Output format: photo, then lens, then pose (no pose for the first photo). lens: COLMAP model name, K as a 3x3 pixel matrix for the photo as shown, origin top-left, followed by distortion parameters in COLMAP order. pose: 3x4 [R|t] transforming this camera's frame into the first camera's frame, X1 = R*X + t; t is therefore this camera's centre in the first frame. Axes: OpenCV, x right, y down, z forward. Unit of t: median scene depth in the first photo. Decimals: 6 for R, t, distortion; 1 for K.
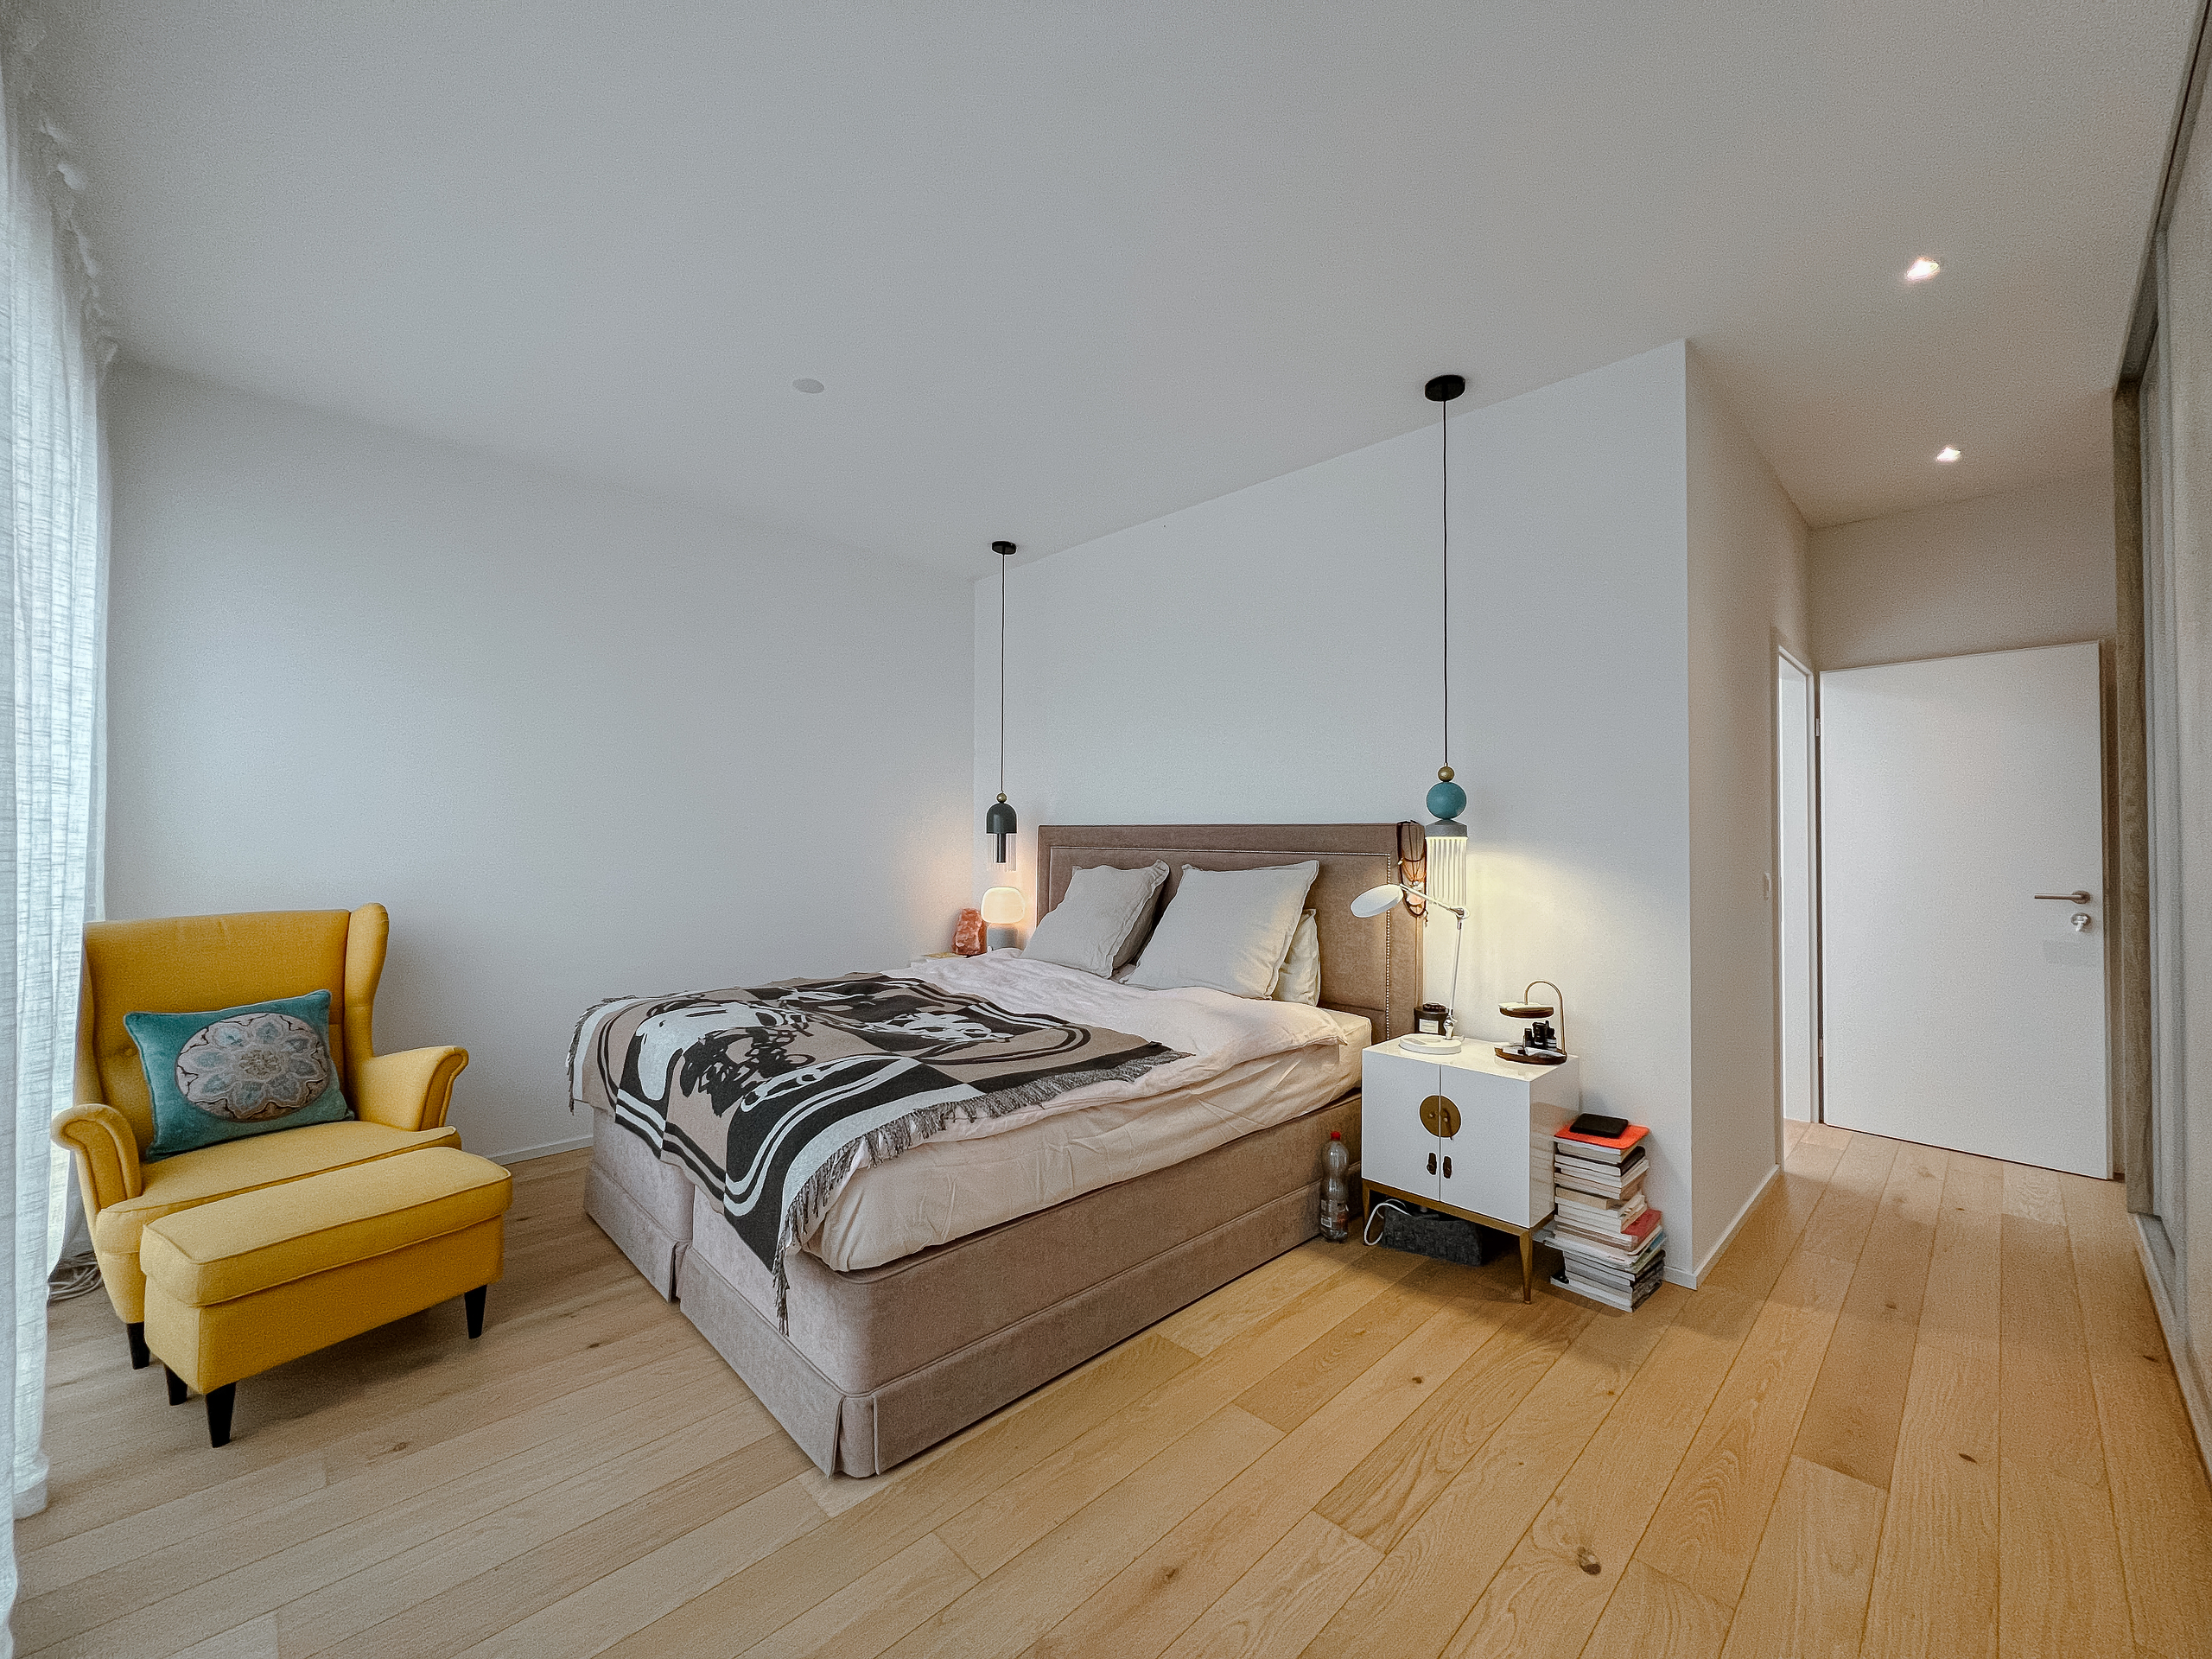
lens RADIAL K [[891.0, 0, 1106.0], [0, 891.0, 829.5], [0, 0, 1]] dist [-0.001077, -0.000056]
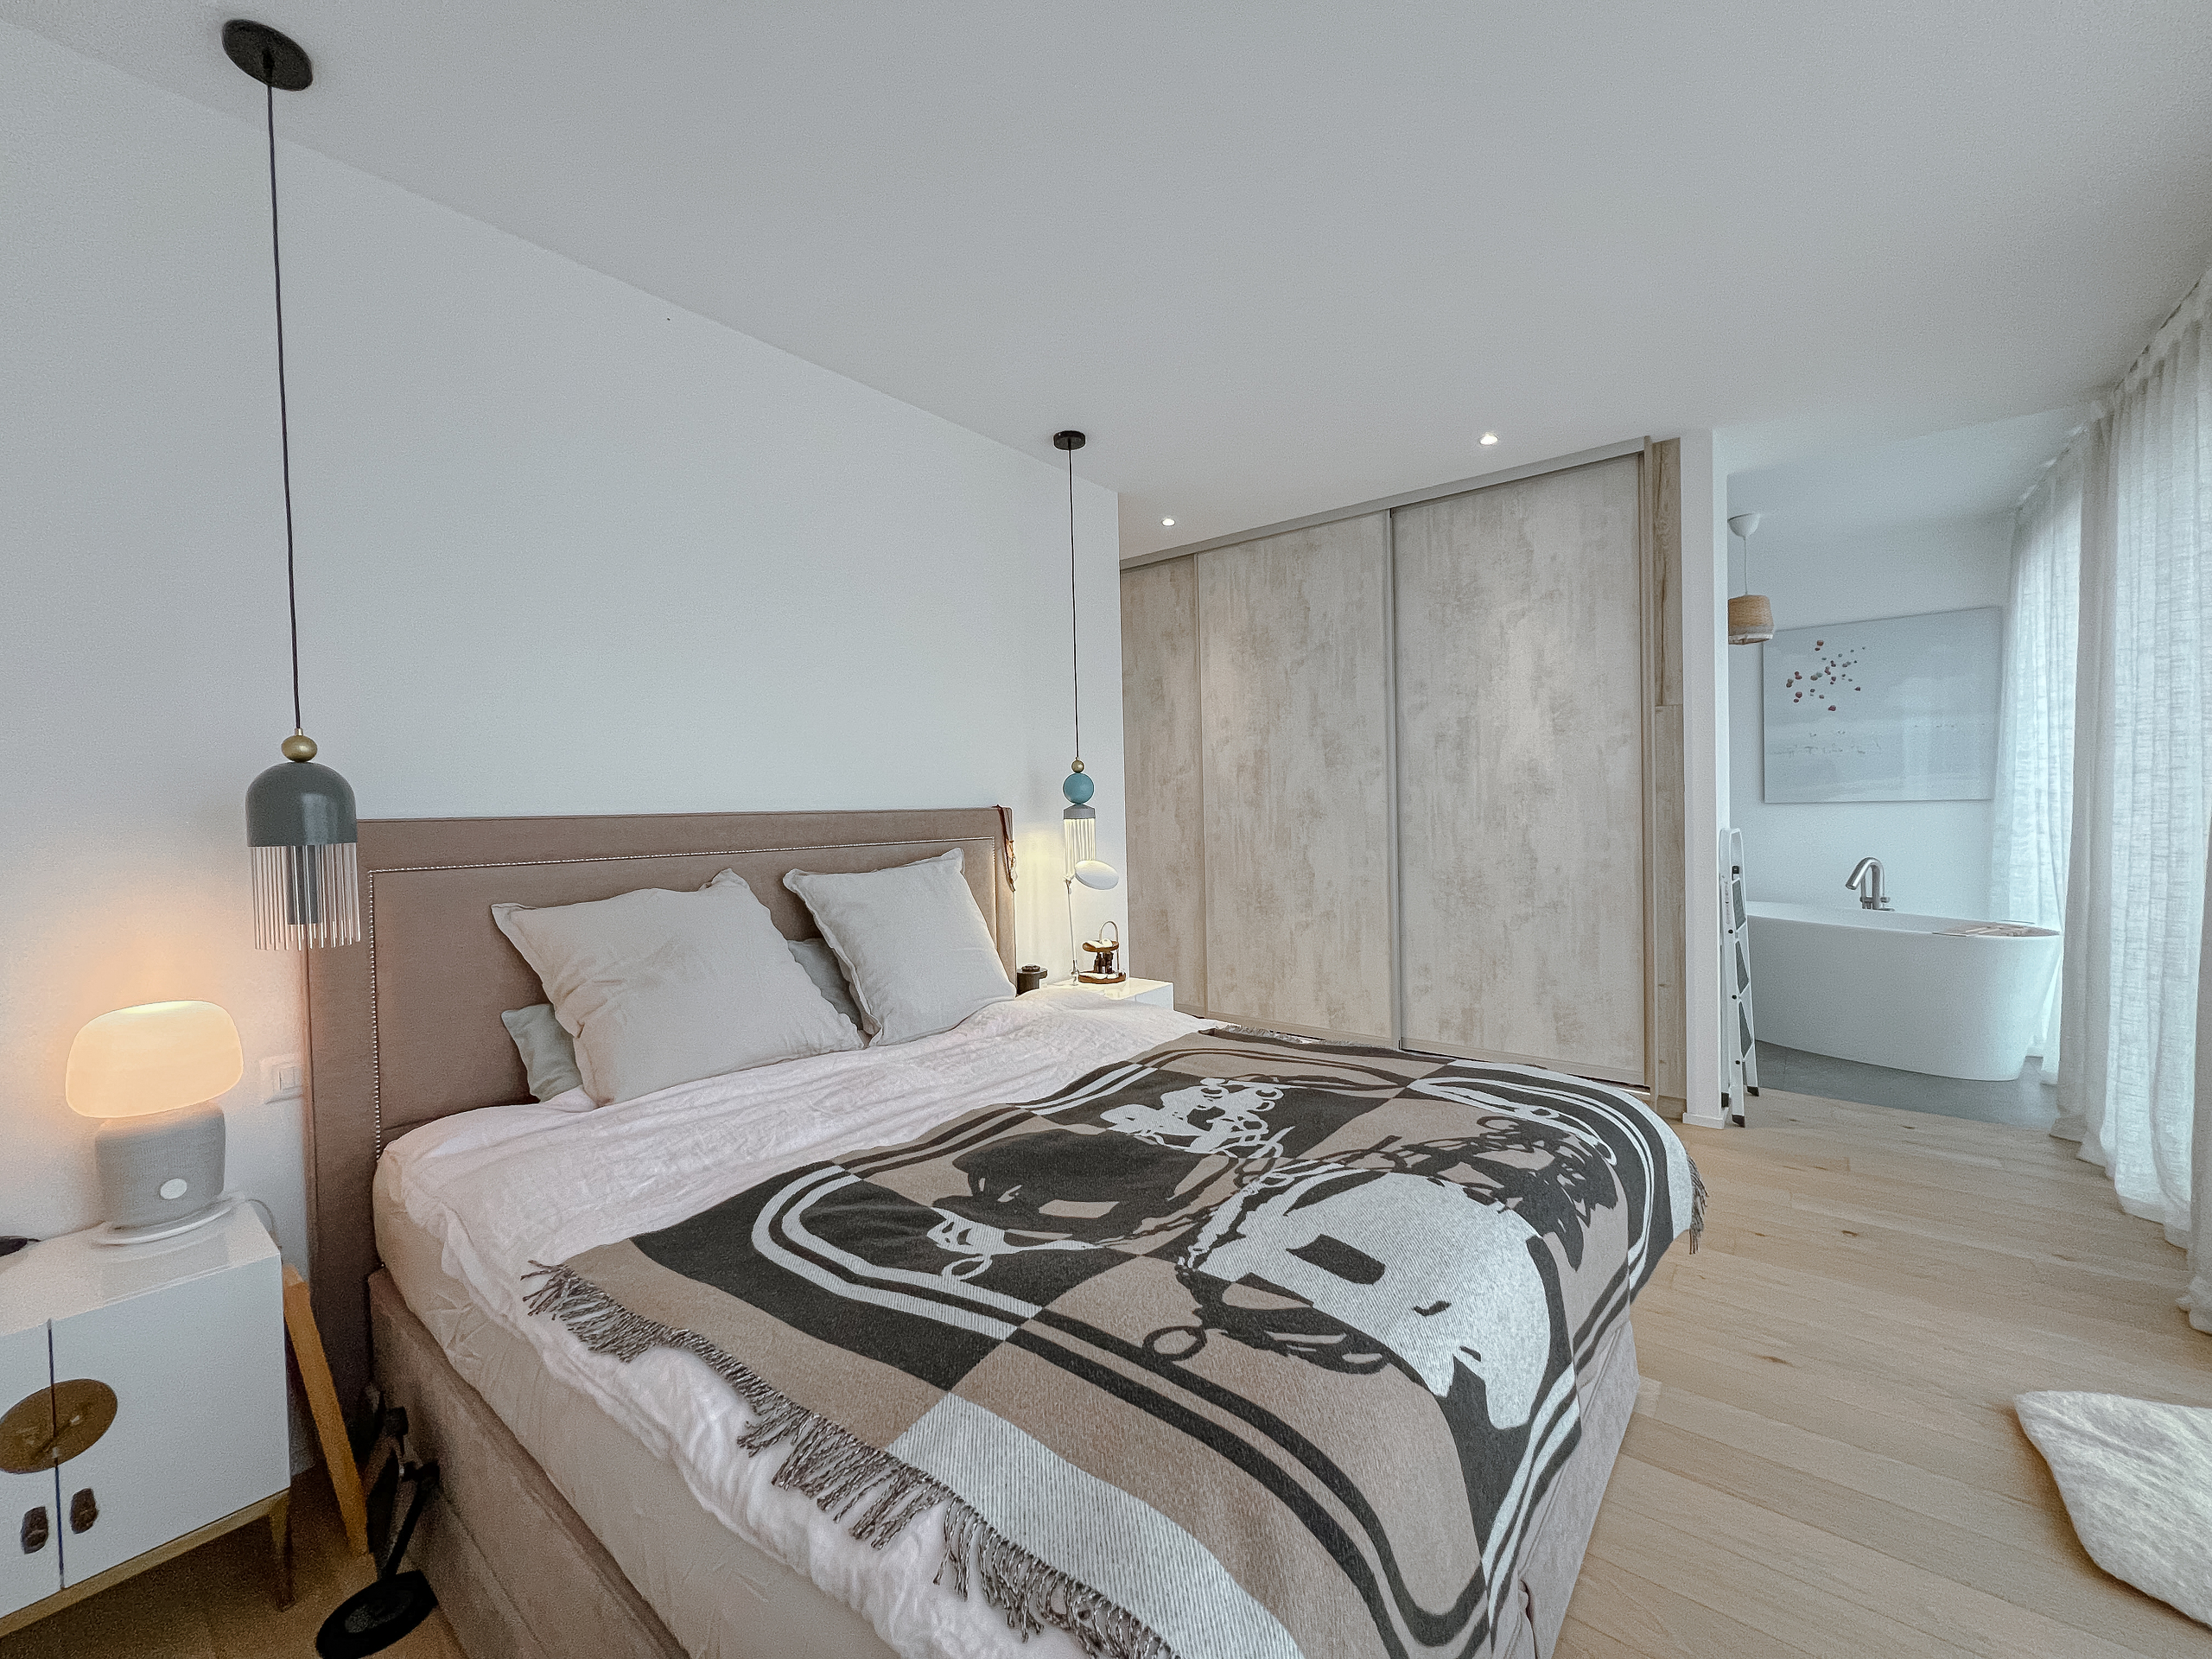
lens RADIAL K [[891.0, 0, 1106.0], [0, 891.0, 829.5], [0, 0, 1]] dist [-0.001077, -0.000056]
pose [[-0.110502, -0.019875, 0.993677, -0.807106], [0.020954, 0.999531, 0.022323, -0.003497], [-0.993655, 0.023288, -0.110033, 1.093703]]
